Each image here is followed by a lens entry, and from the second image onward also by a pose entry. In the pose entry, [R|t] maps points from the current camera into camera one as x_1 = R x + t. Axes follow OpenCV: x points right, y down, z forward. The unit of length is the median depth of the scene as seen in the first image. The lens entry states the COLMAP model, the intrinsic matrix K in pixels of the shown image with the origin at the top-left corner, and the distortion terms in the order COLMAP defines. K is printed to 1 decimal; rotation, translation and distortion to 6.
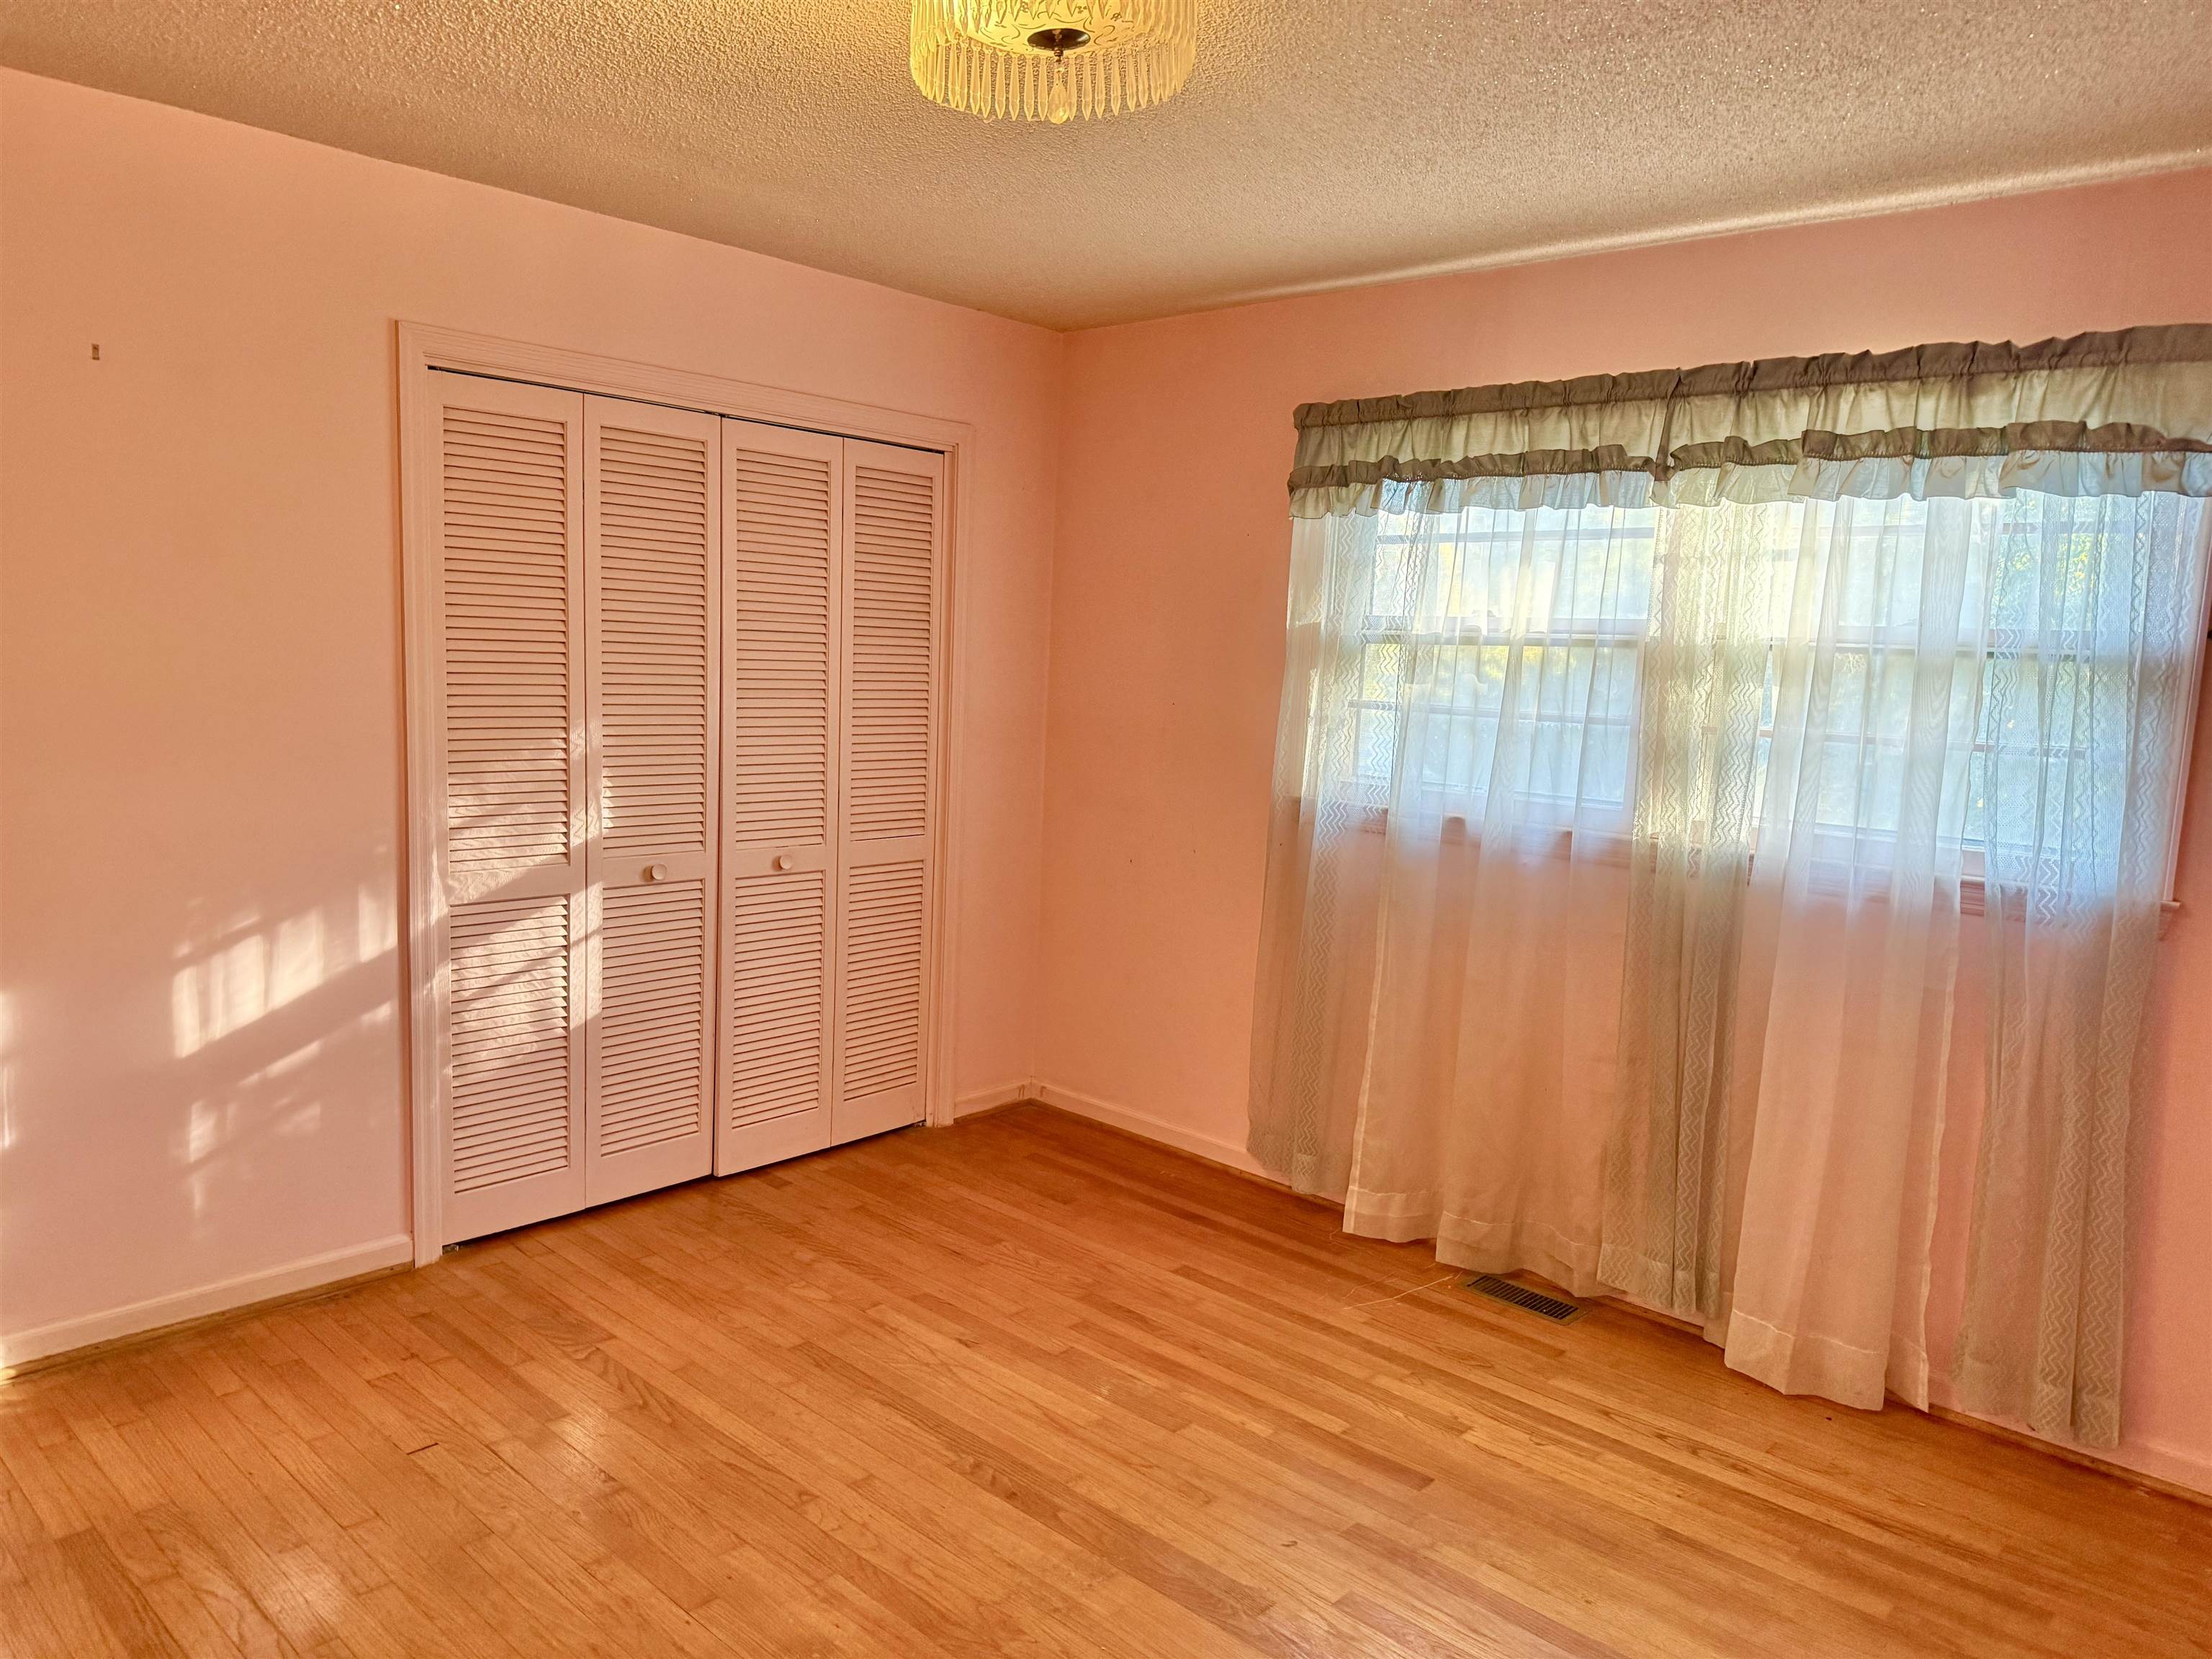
lens RADIAL K [[1593.7, 0, 1103.0], [0, 1593.7, 860.6], [0, 0, 1]] dist [0.040595, -0.048918]
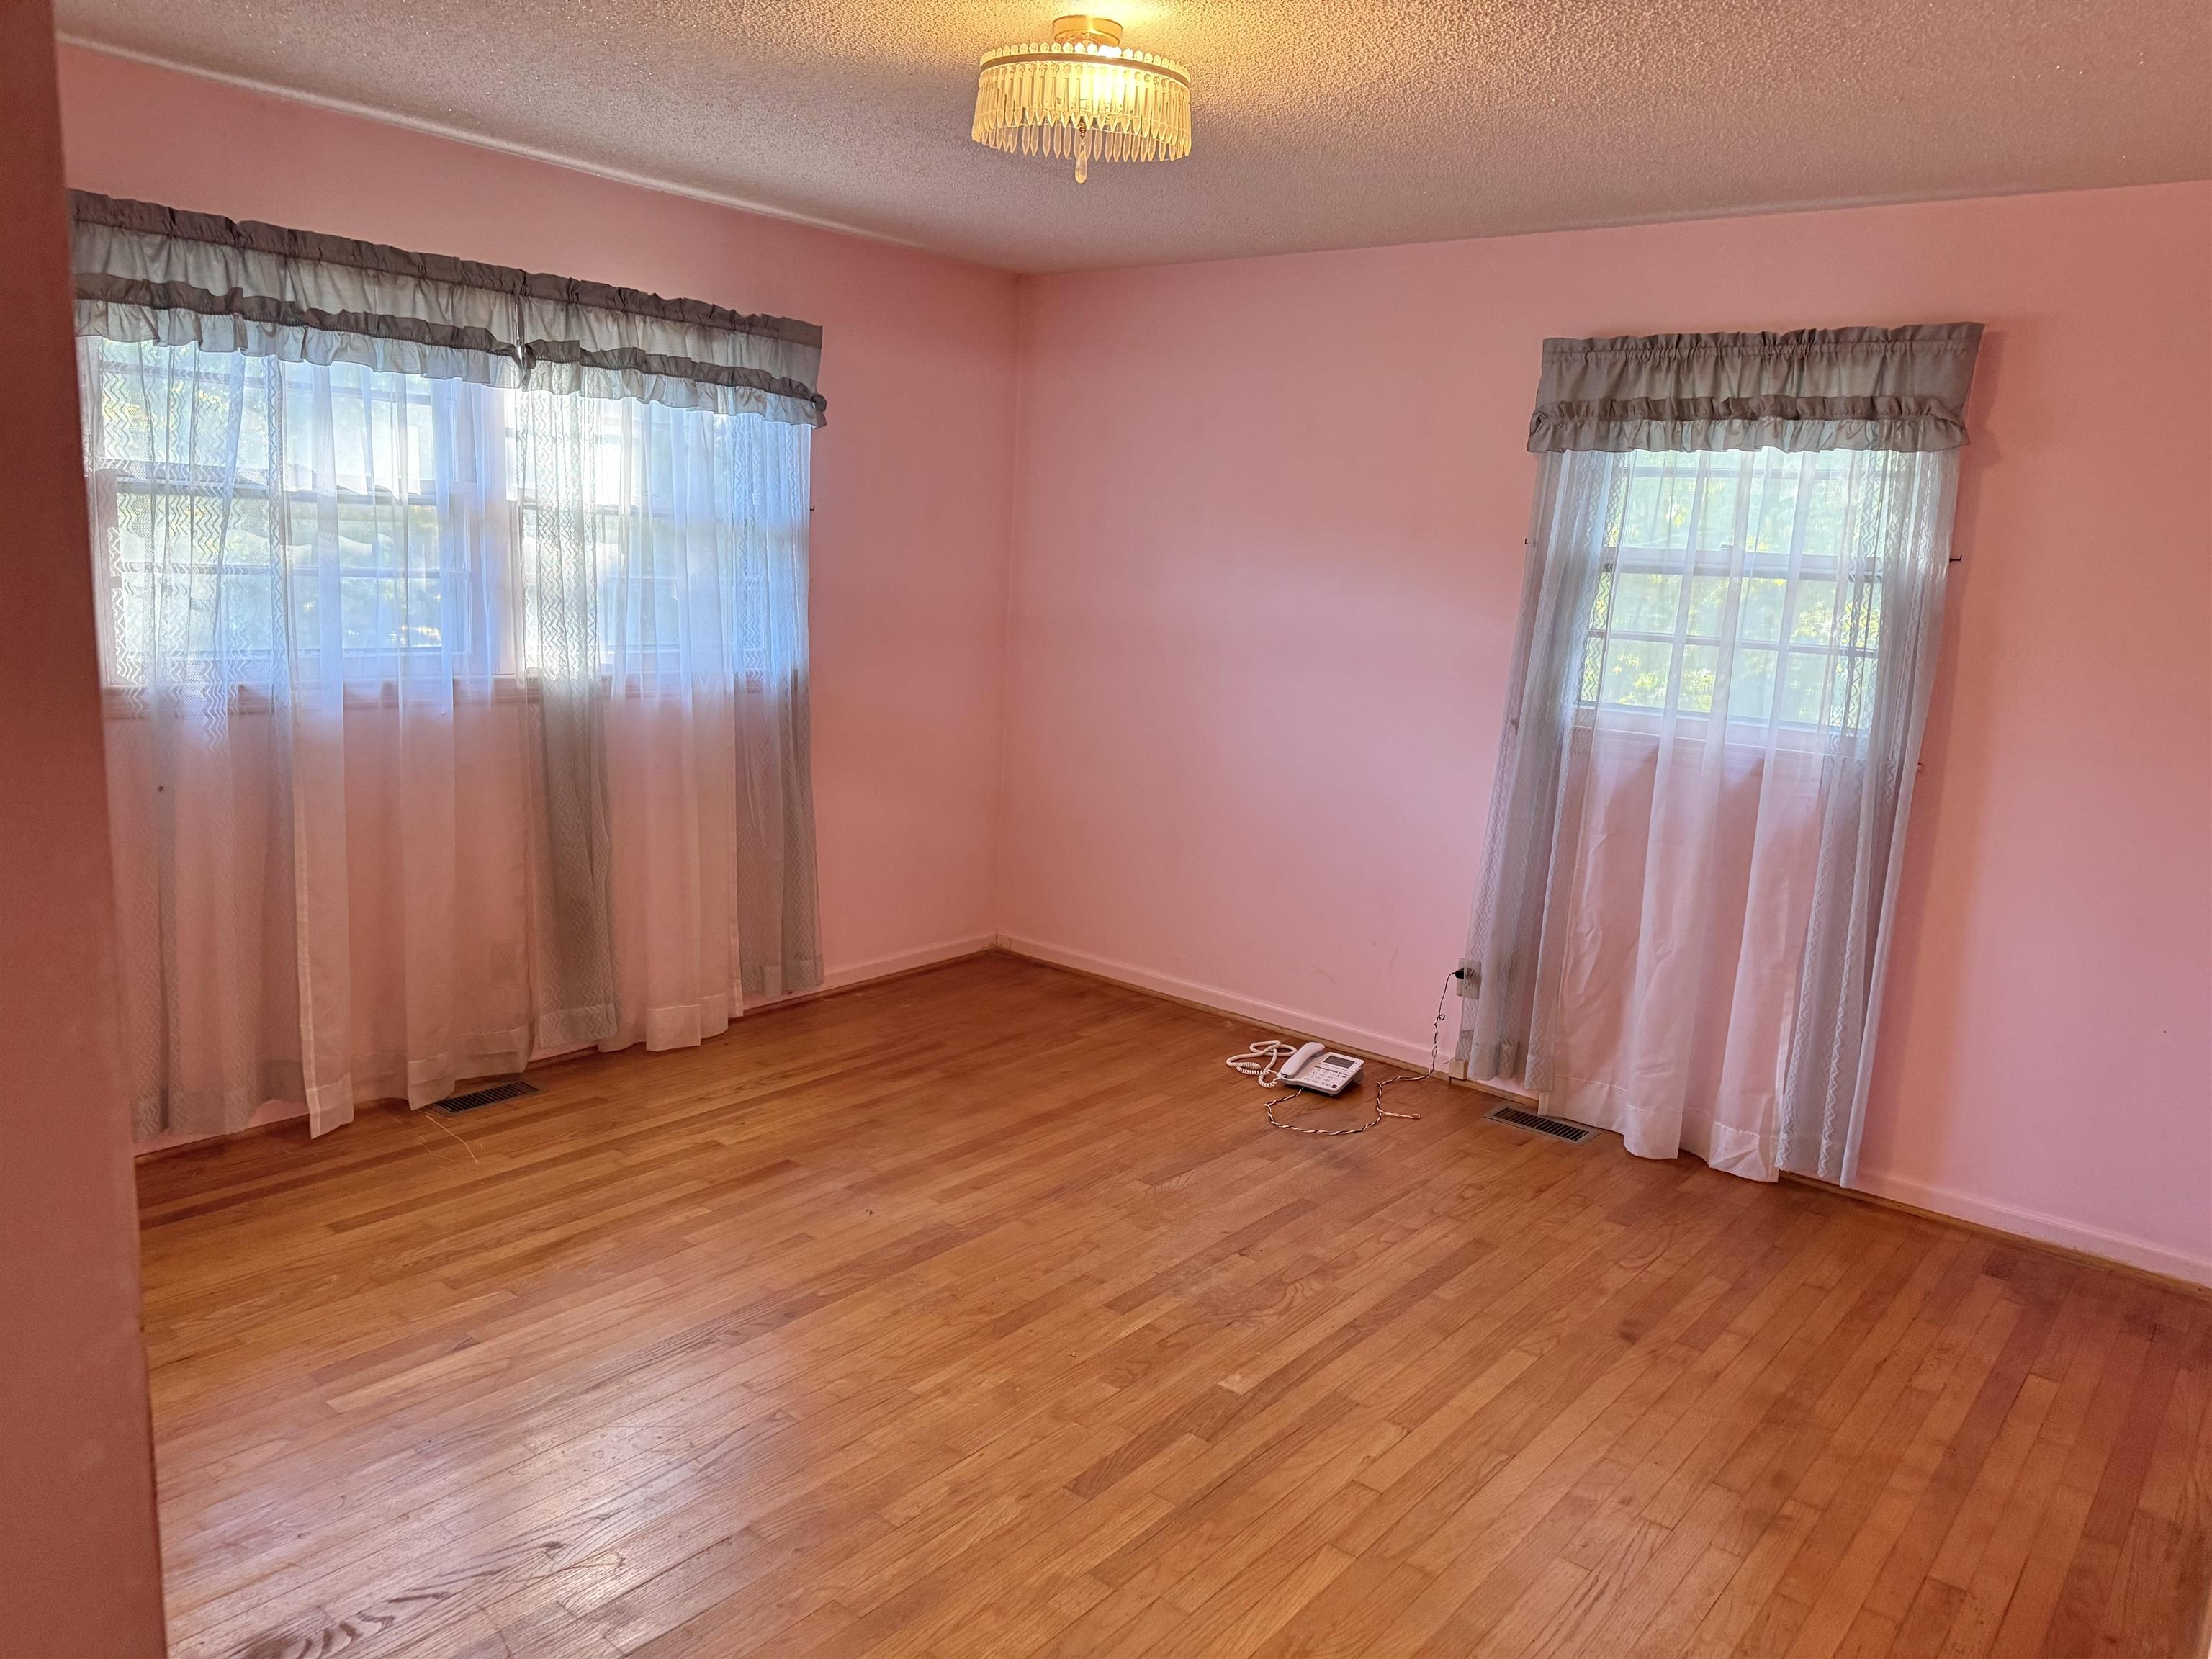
lens RADIAL K [[1567.8, 0, 1117.5], [0, 1567.8, 865.3], [0, 0, 1]] dist [0.042362, -0.004635]
pose [[-0.079902, -0.247165, 0.965673, -0.916753], [0.088401, 0.963197, 0.253845, -0.145258], [-0.992875, 0.105650, -0.055112, 0.686368]]
